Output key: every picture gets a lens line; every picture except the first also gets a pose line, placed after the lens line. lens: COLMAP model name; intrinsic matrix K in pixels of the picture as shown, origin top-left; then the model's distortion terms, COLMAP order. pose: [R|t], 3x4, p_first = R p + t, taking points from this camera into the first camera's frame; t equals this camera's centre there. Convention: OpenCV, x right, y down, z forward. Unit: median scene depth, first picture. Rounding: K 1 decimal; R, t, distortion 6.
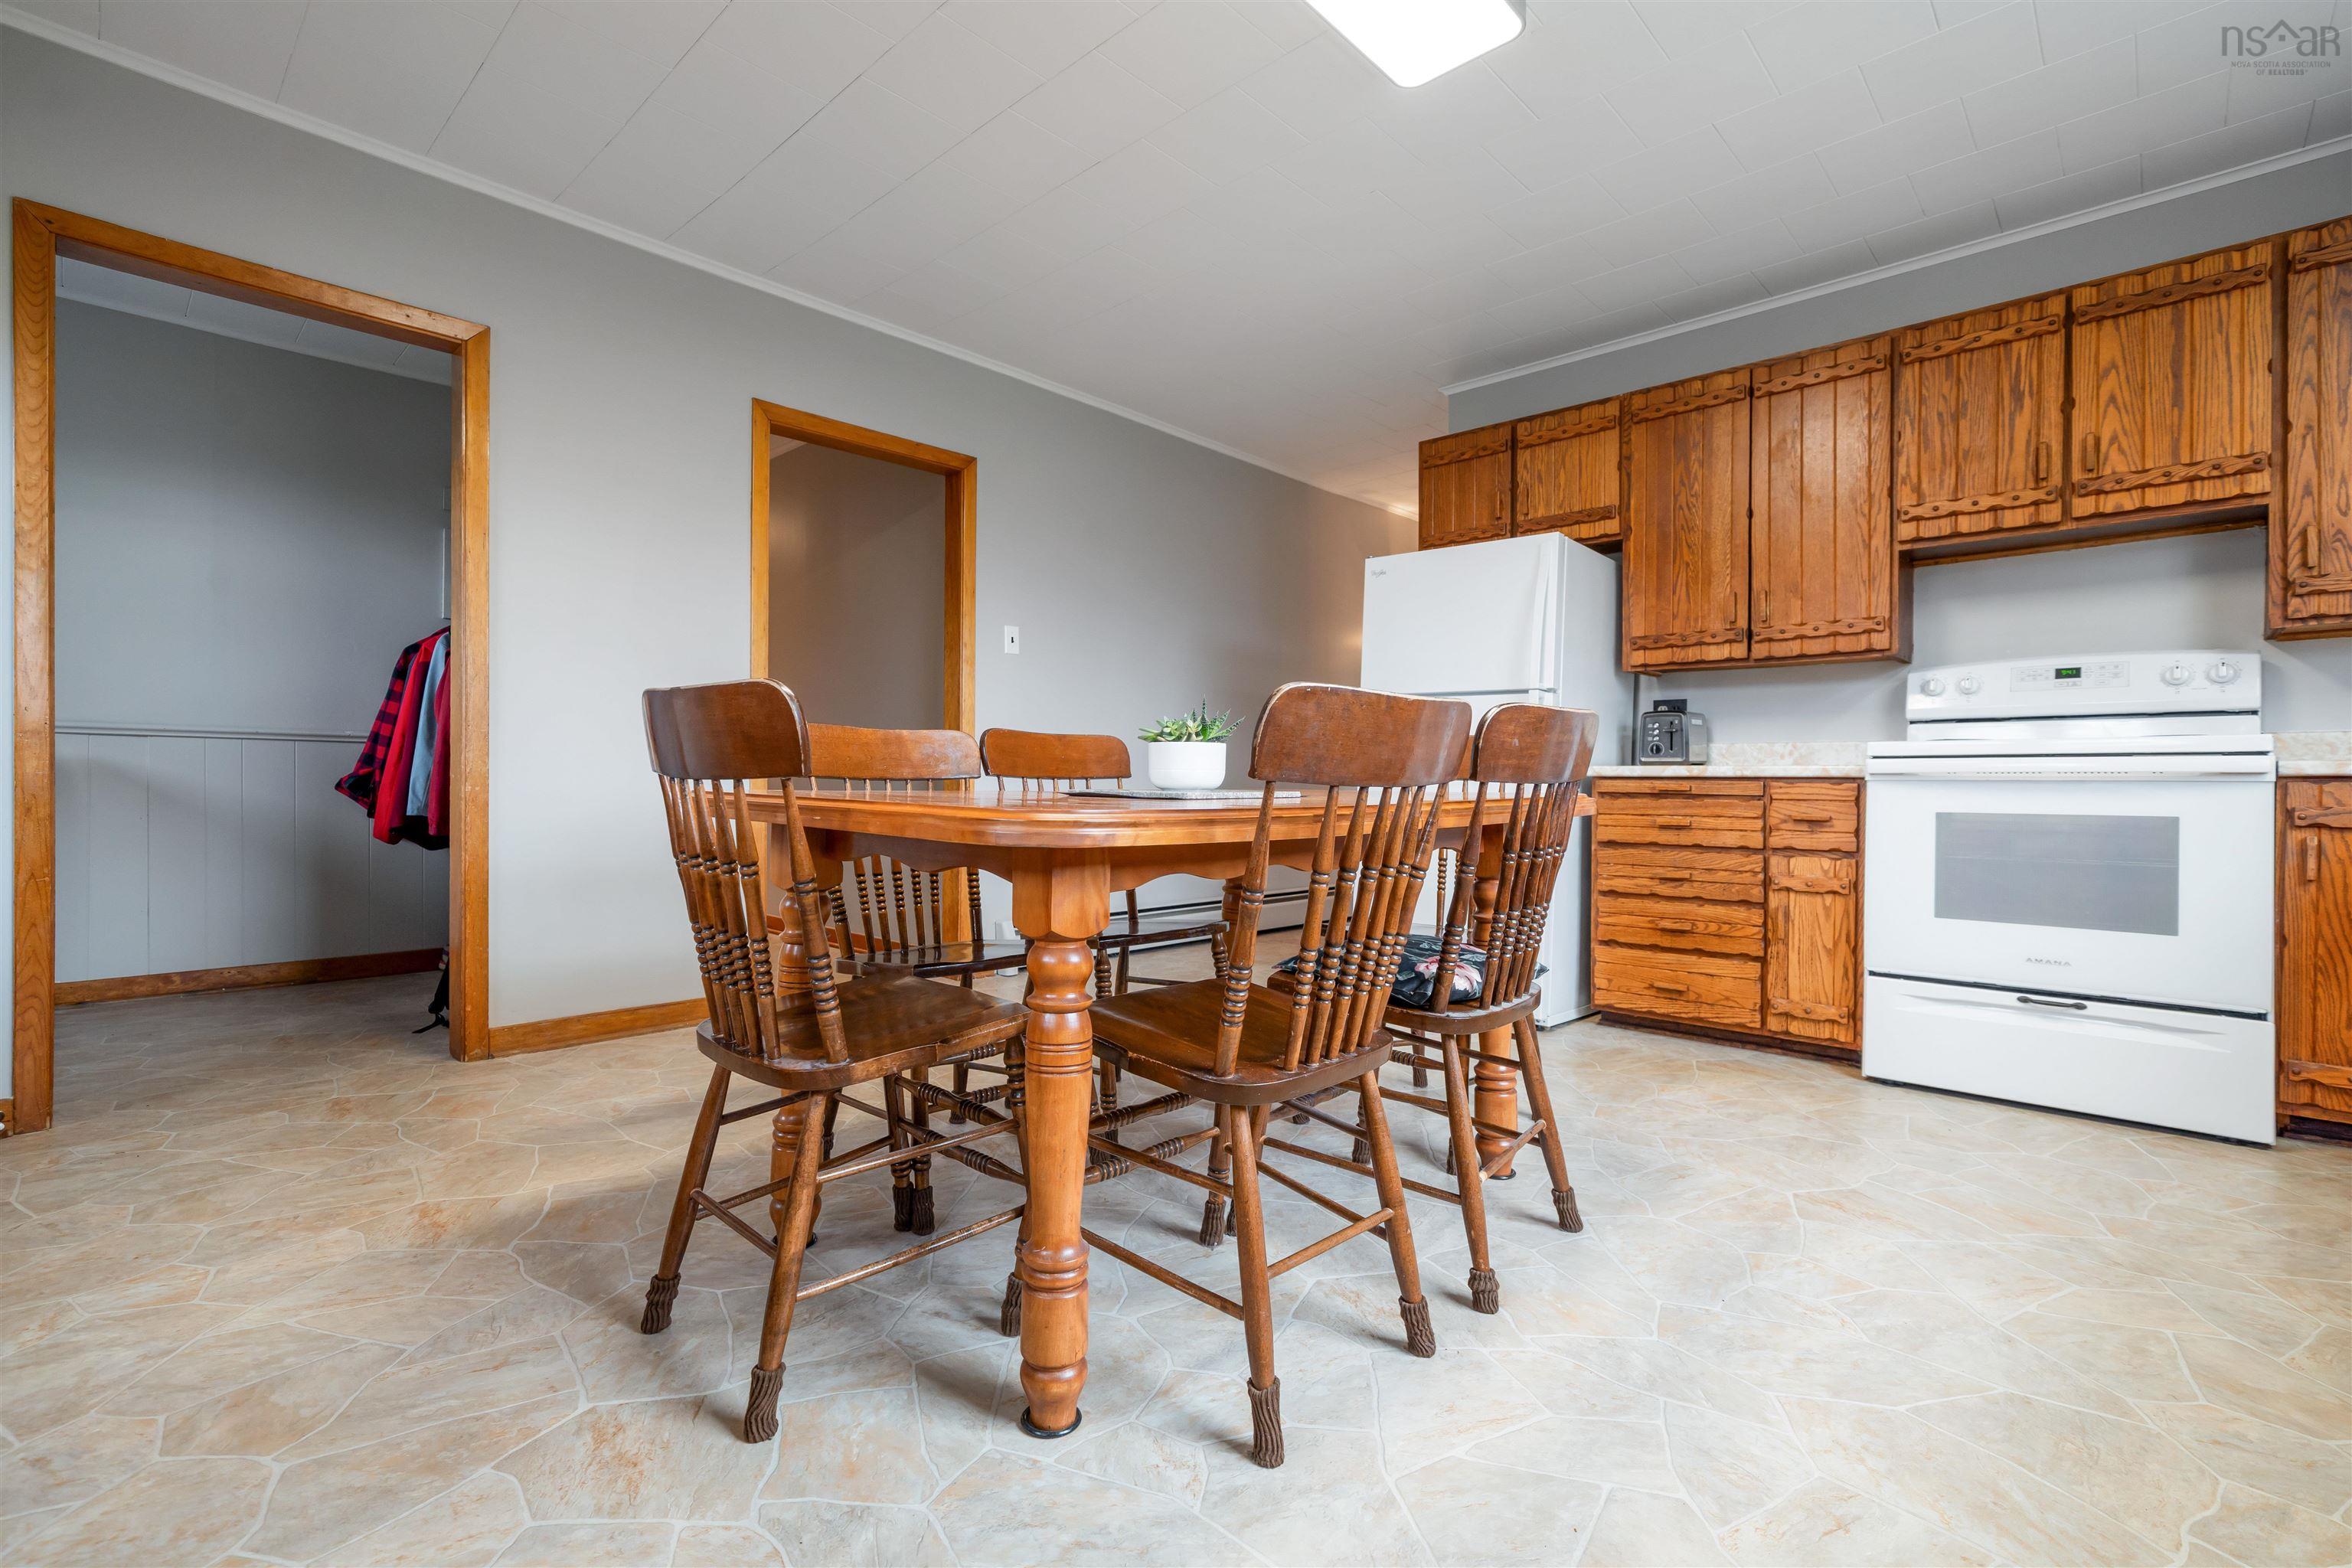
lens RADIAL K [[1049.1, 0, 1176.0], [0, 1049.1, 784.0], [0, 0, 1]] dist [0.002147, 0.000146]
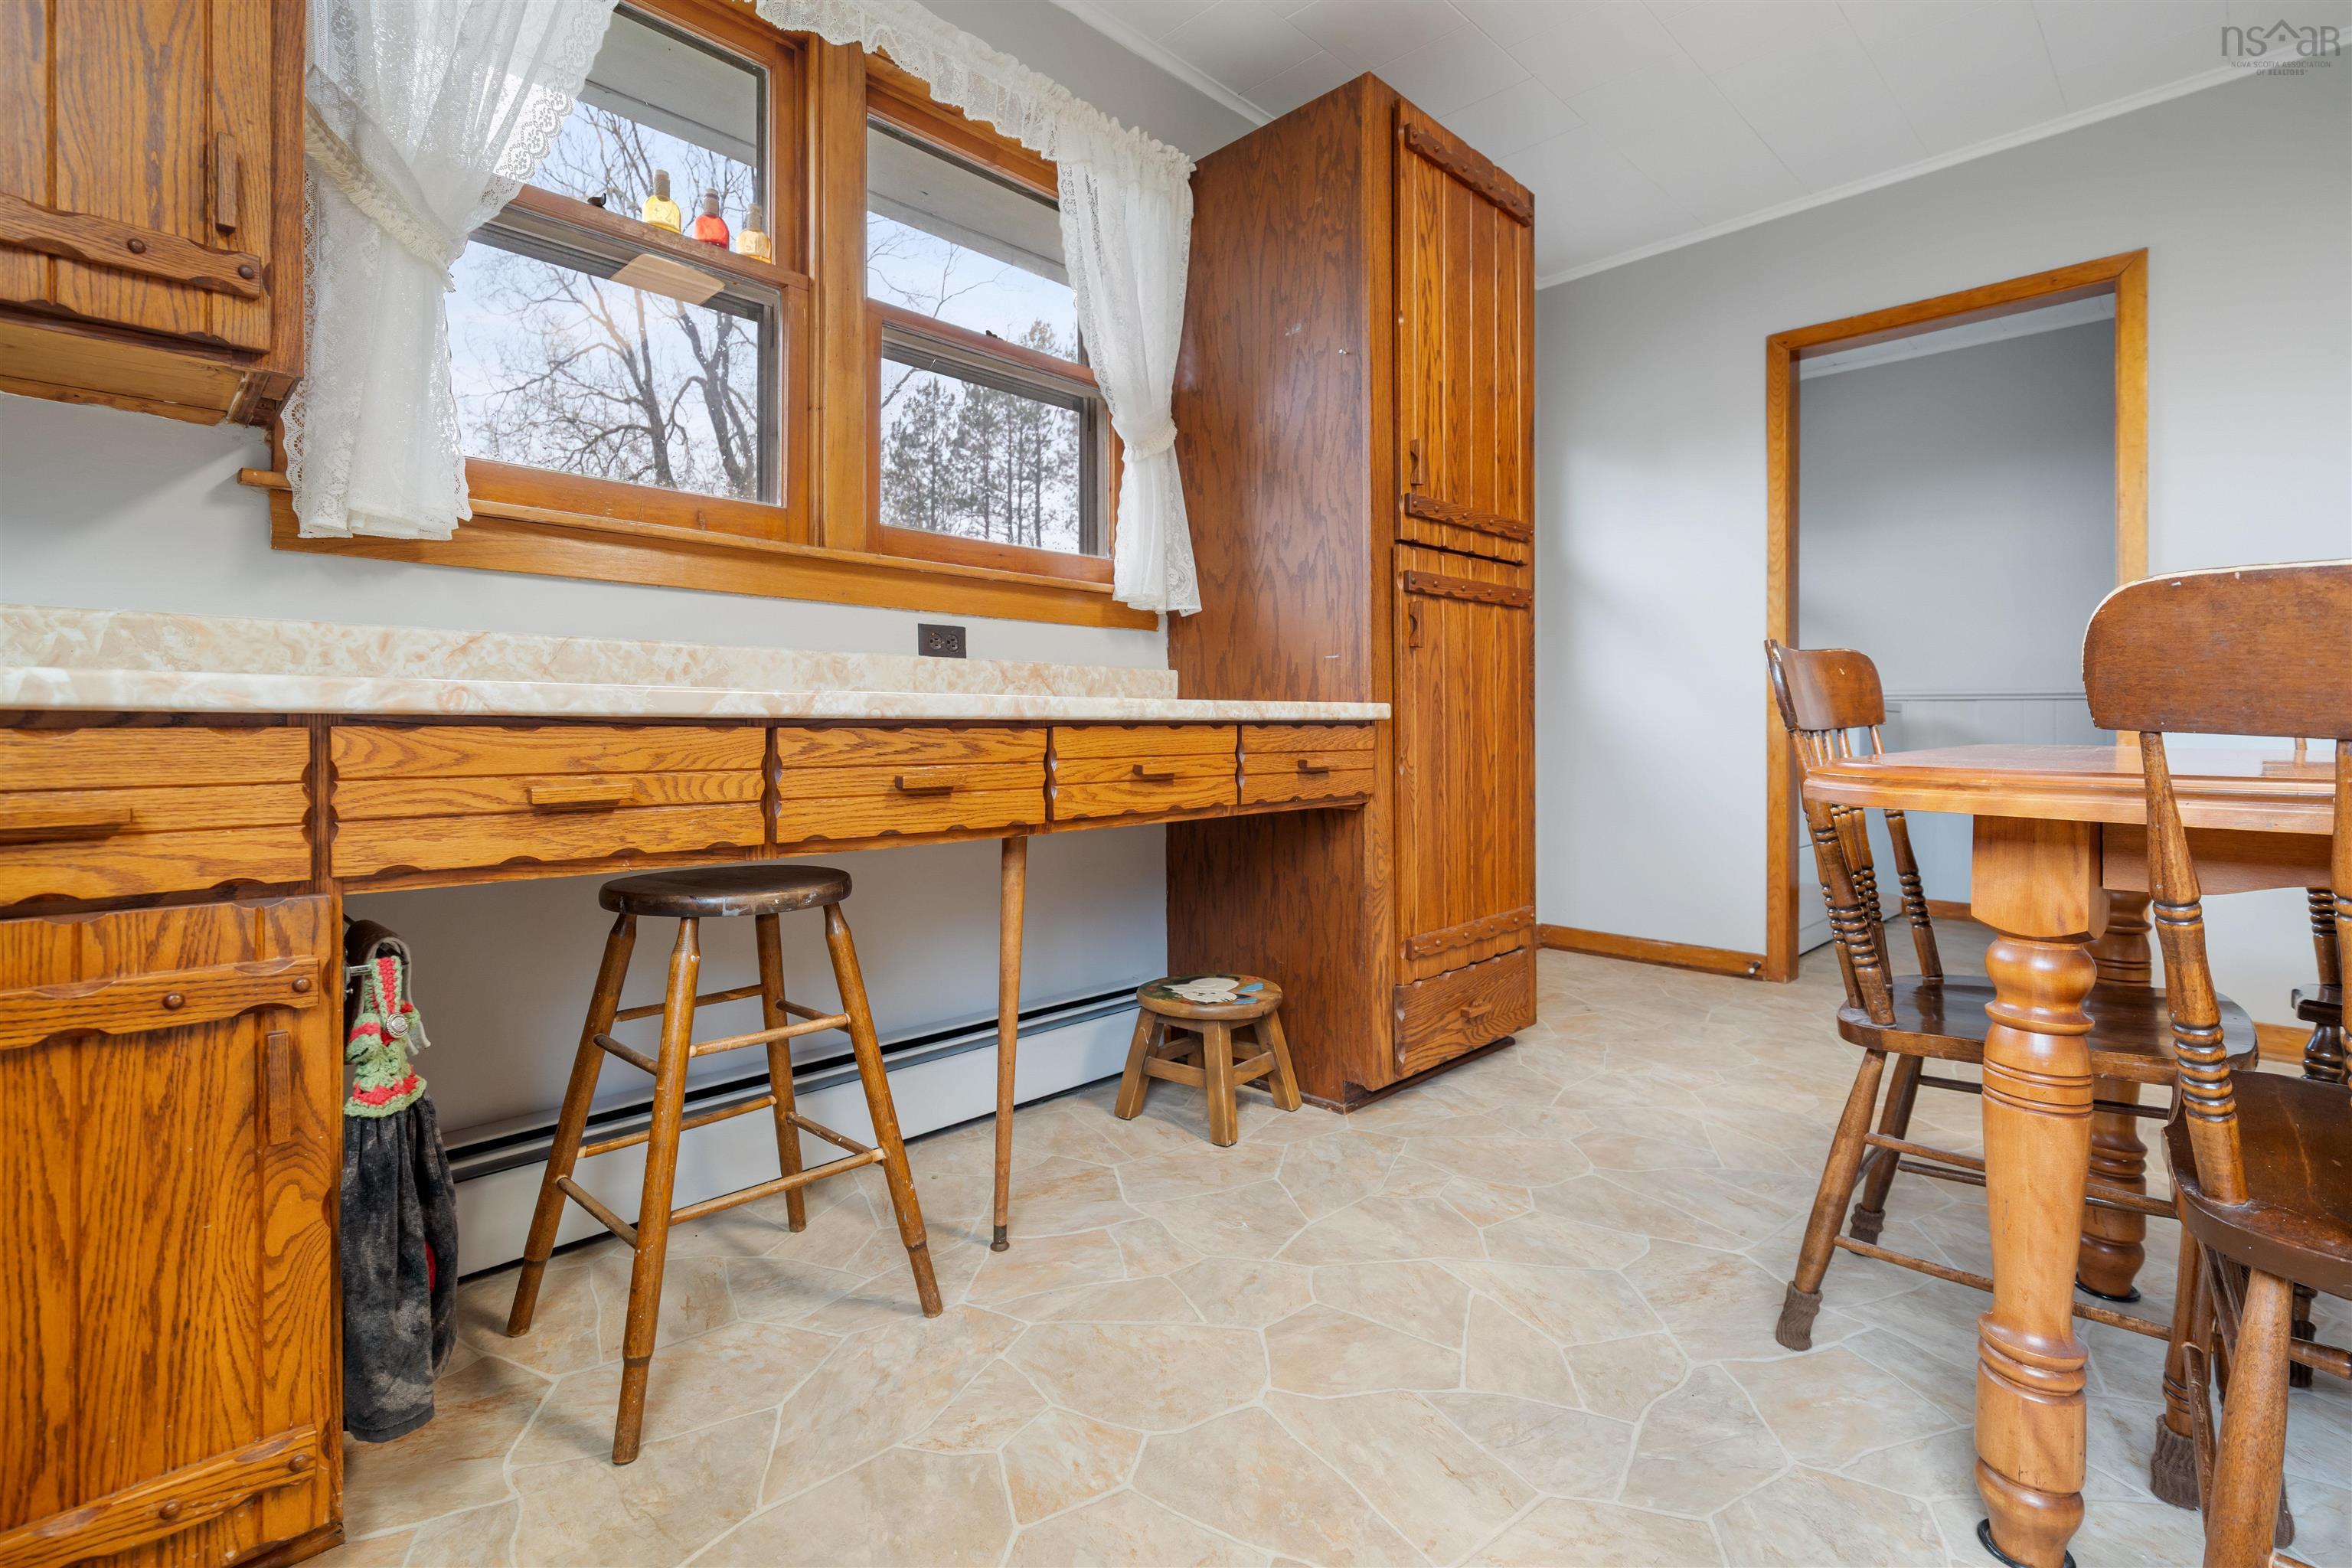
lens RADIAL K [[1074.3, 0, 1170.5], [0, 1074.3, 725.1], [0, 0, 1]] dist [0.001083, -0.000094]
pose [[-0.025617, -0.008881, -0.999632, 0.313353], [-0.008988, 0.999922, -0.008653, 0.001849], [0.999631, 0.008763, -0.025695, 0.169211]]
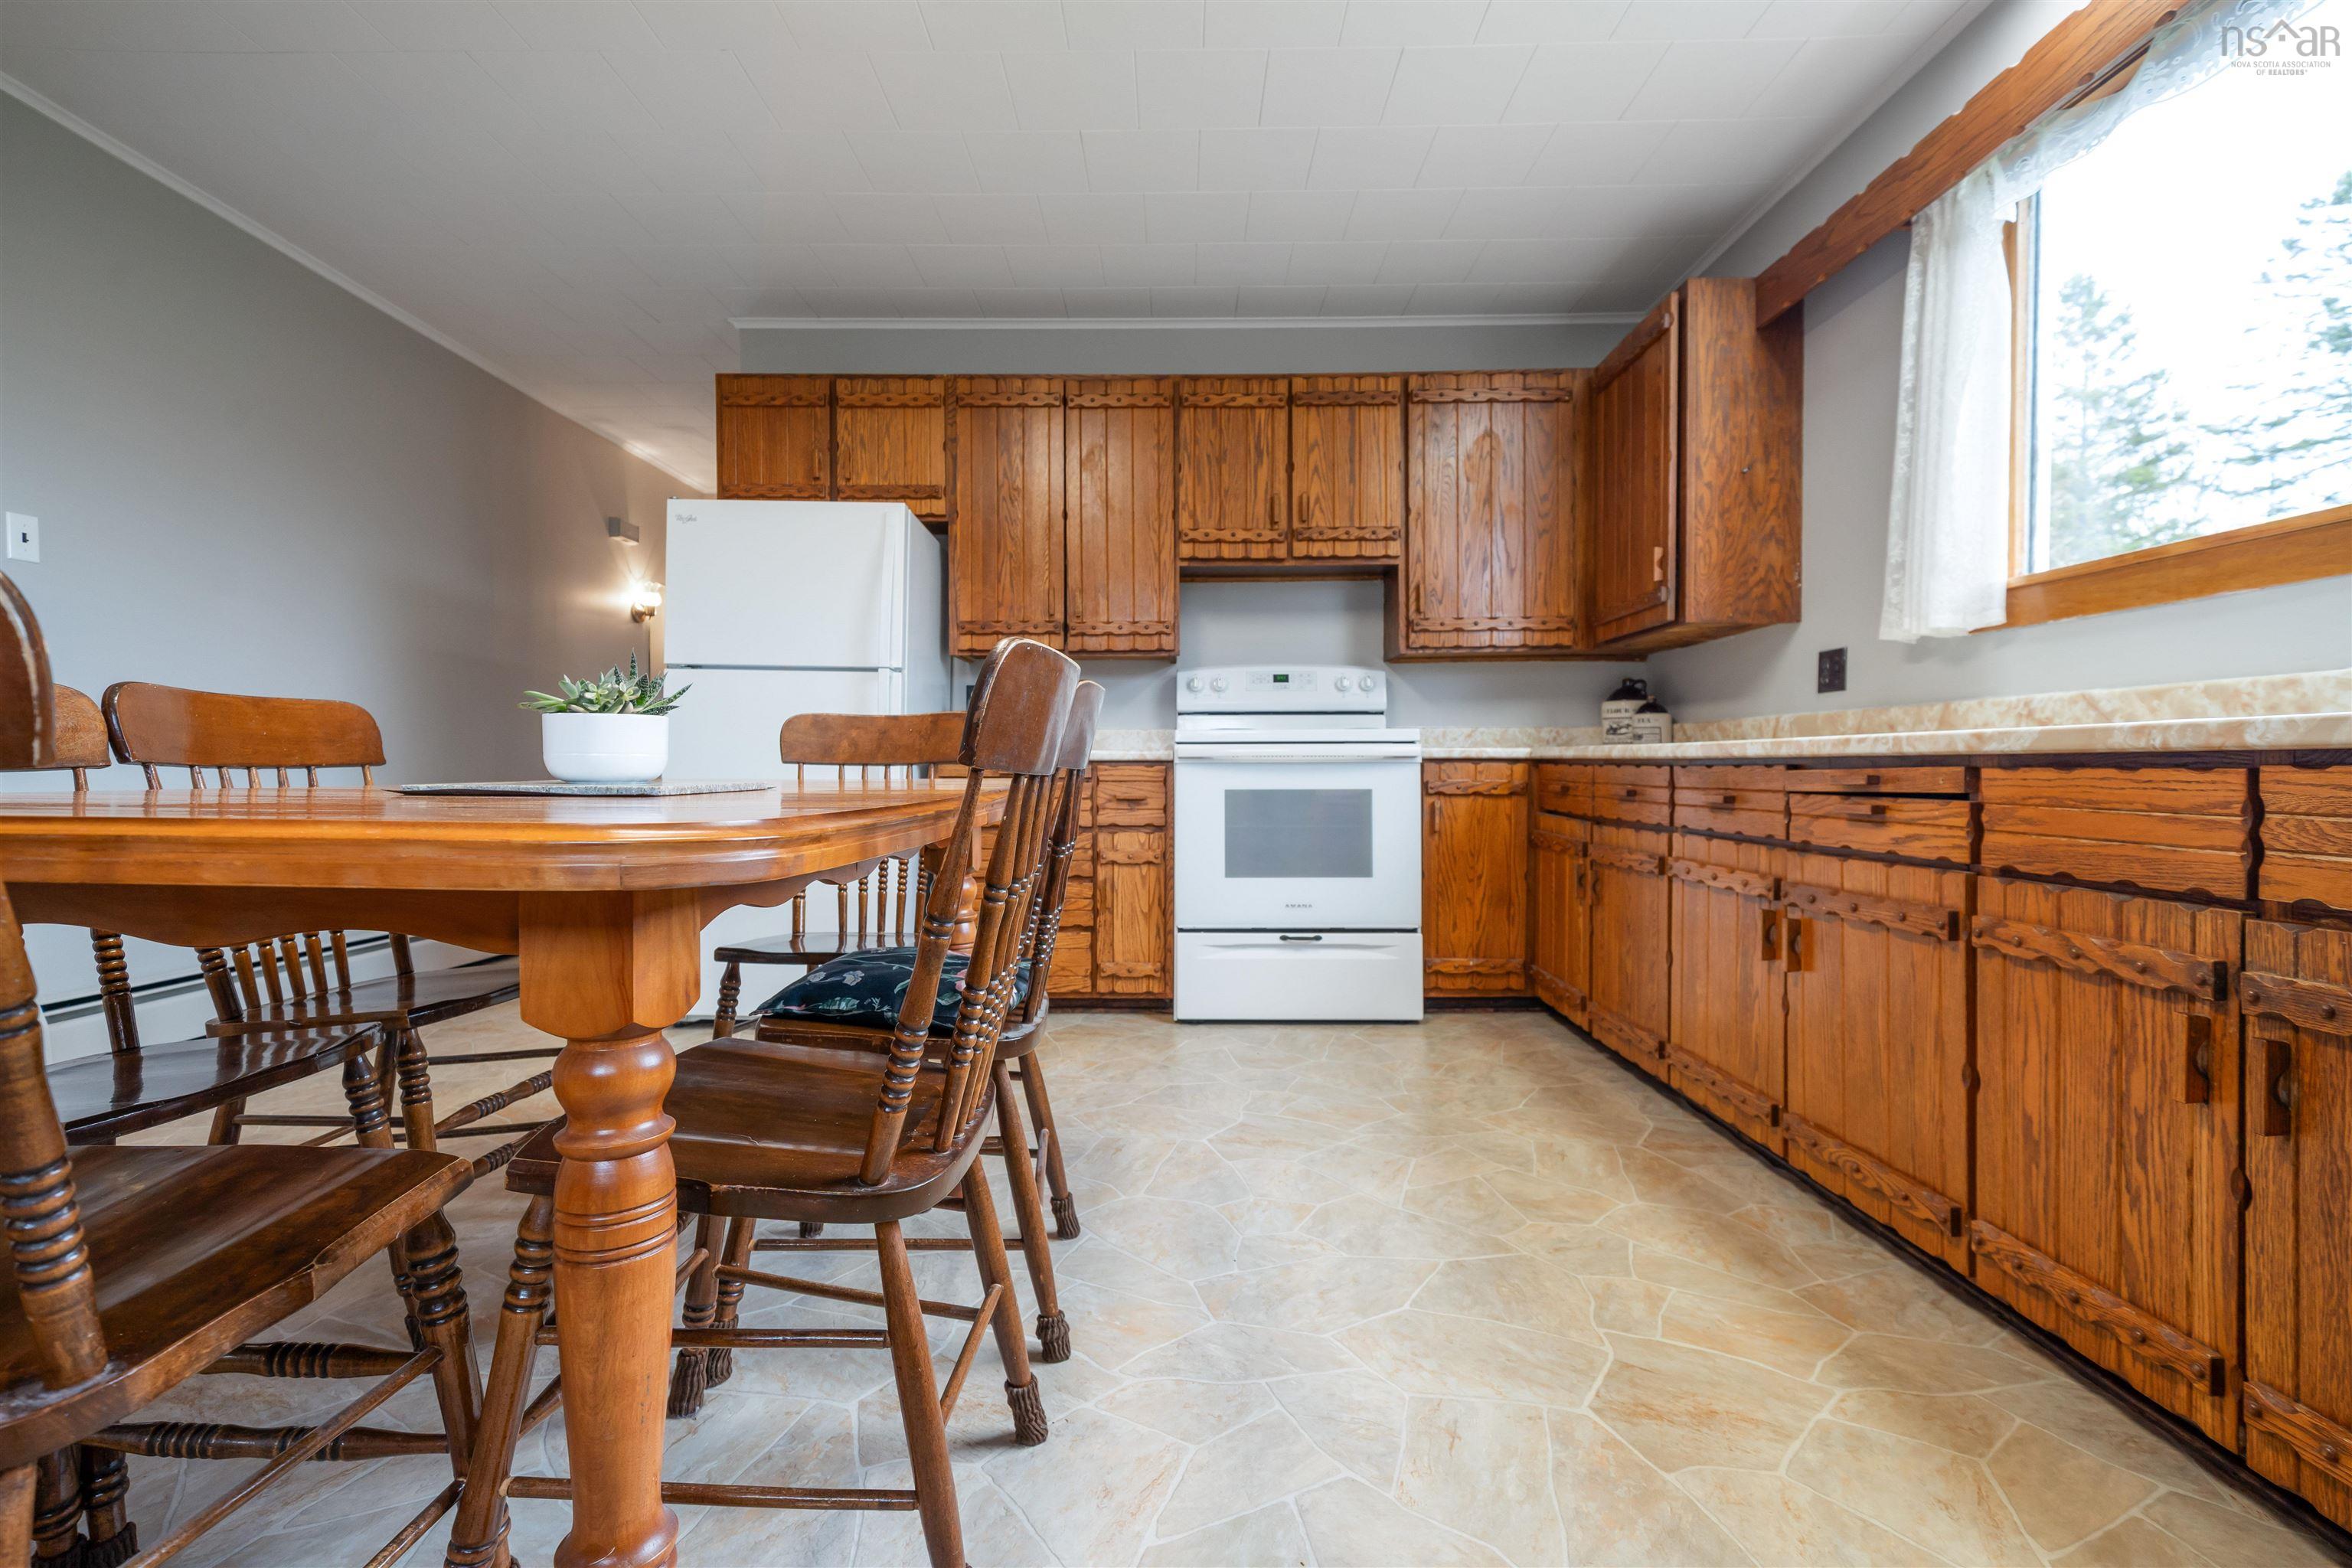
lens RADIAL K [[1059.7, 0, 1171.4], [0, 1059.7, 780.4], [0, 0, 1]] dist [0.001255, 0.000089]
pose [[0.732905, -0.016693, 0.680126, -0.129550], [0.008725, 0.999847, 0.015139, -0.002172], [-0.680275, -0.005161, 0.732939, 0.147969]]
